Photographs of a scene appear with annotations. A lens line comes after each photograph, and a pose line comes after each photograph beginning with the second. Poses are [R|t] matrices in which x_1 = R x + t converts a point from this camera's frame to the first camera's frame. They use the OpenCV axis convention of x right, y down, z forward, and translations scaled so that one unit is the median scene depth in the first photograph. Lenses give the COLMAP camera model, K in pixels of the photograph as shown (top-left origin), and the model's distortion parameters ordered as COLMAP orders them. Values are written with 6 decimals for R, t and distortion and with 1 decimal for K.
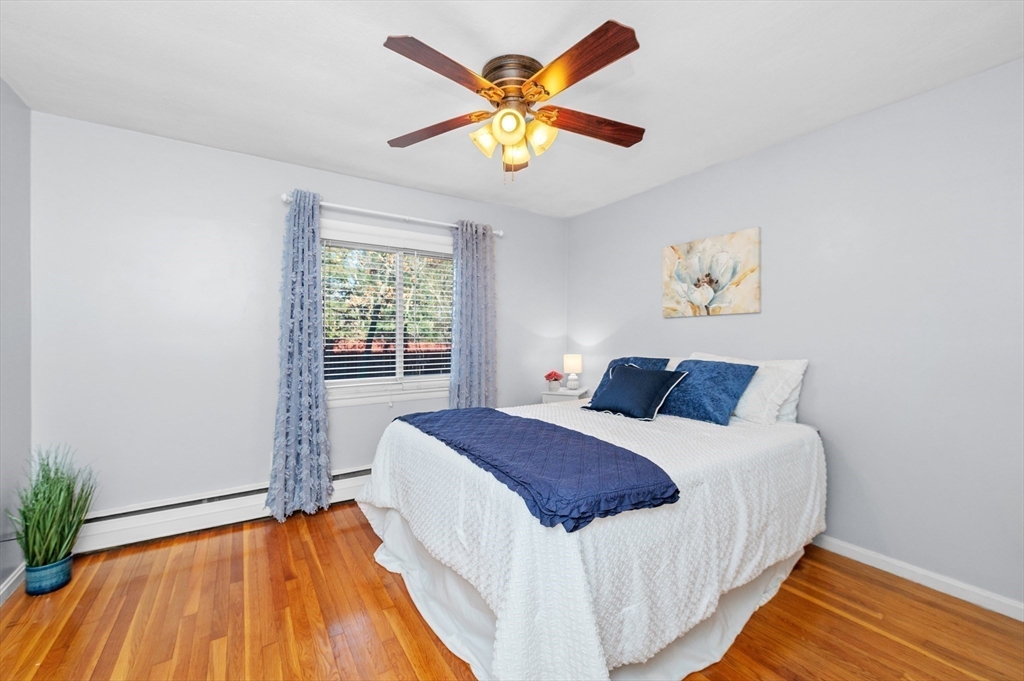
lens RADIAL K [[404.6, 0, 511.0], [0, 404.6, 339.4], [0, 0, 1]] dist [0.001893, -0.000303]
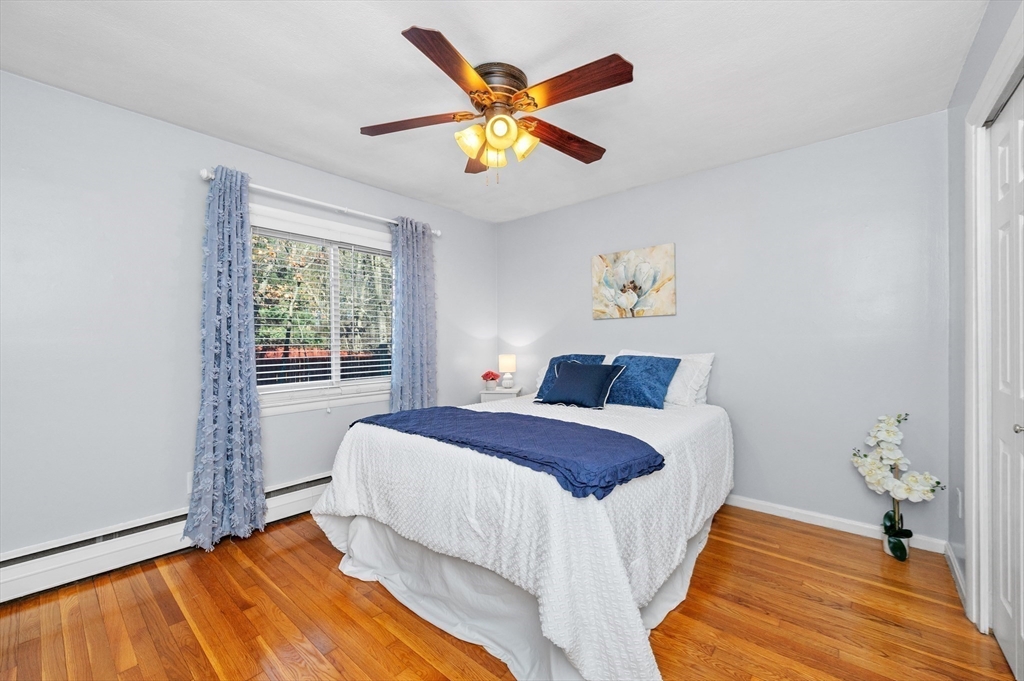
lens RADIAL K [[407.3, 0, 513.5], [0, 407.3, 345.3], [0, 0, 1]] dist [0.000494, -0.000194]
pose [[0.959260, -0.008791, 0.282389, -0.191268], [0.008612, 0.999961, 0.001874, 0.017977], [-0.282395, 0.000635, 0.959298, -0.013983]]
